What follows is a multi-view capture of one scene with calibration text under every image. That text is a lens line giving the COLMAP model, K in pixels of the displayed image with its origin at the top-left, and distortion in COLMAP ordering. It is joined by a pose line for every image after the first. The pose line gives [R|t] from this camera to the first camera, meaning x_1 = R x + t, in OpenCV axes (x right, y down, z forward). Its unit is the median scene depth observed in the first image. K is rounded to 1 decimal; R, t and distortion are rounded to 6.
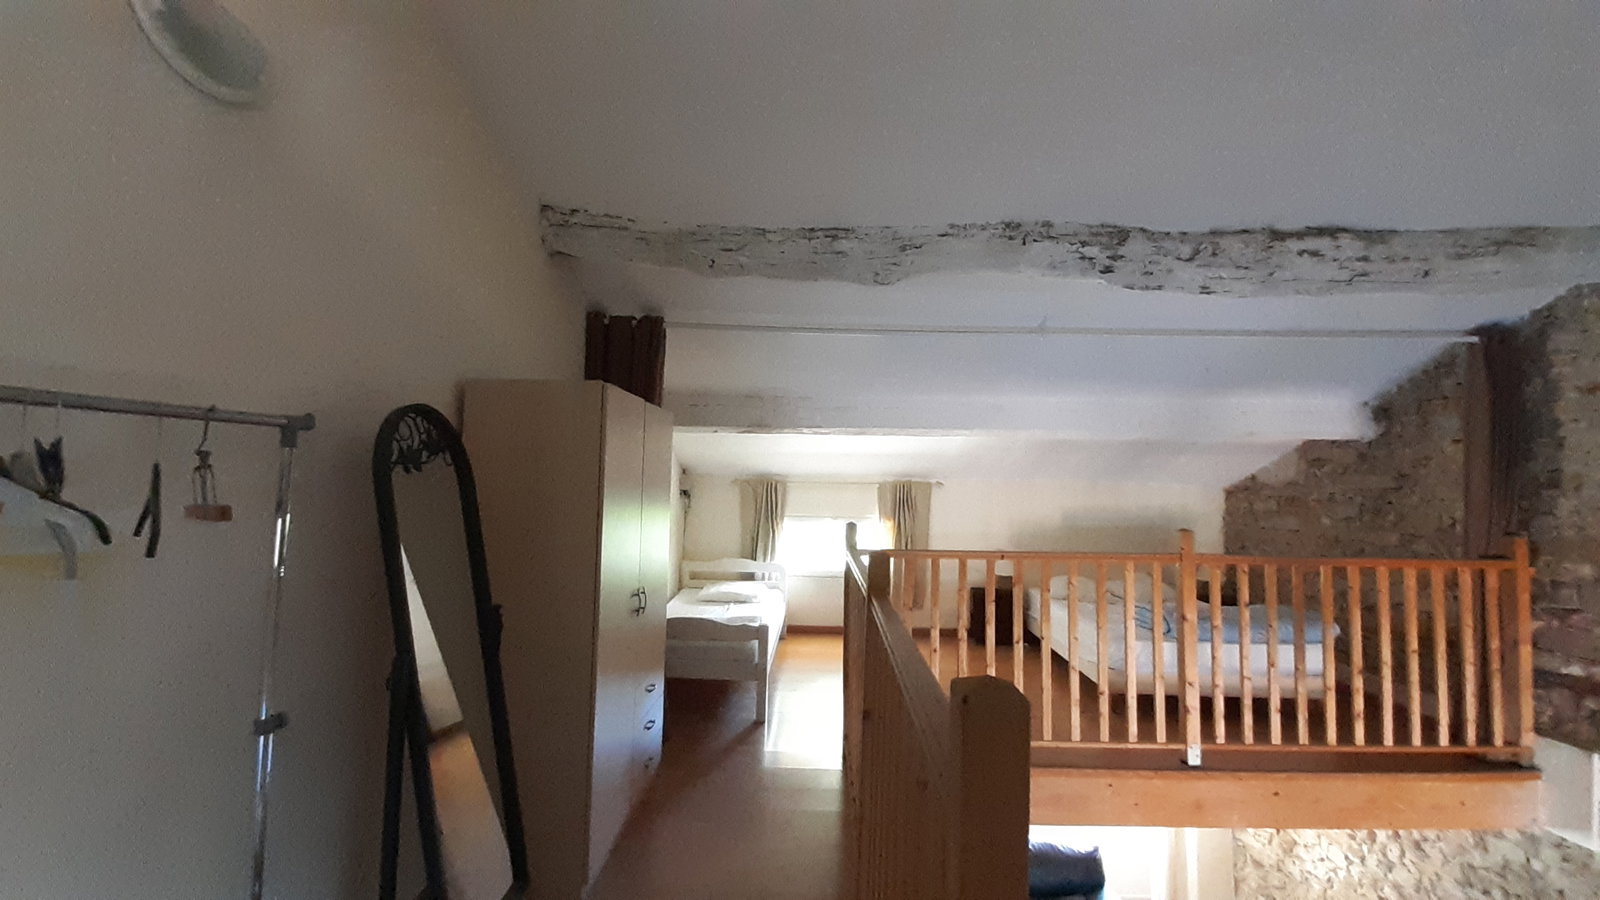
lens RADIAL K [[630.1, 0, 799.9], [0, 630.1, 452.1], [0, 0, 1]] dist [-0.041686, -0.001554]
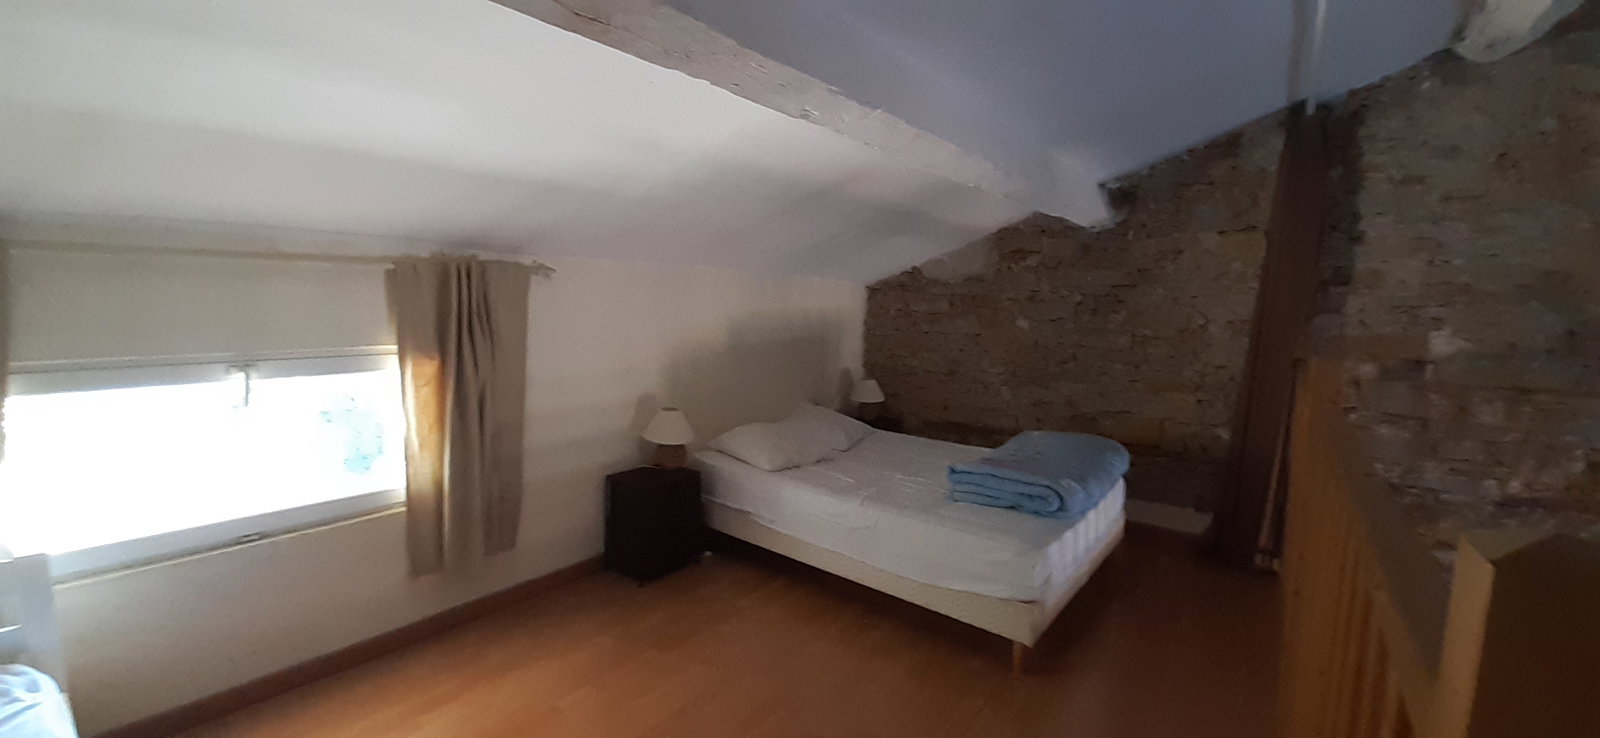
lens RADIAL K [[643.0, 0, 808.7], [0, 643.0, 368.3], [0, 0, 1]] dist [-0.020416, -0.001566]
pose [[0.582396, -0.095045, 0.807330, -0.048816], [-0.048510, 0.987308, 0.151229, 0.053698], [-0.811456, -0.127239, 0.570394, 0.723269]]
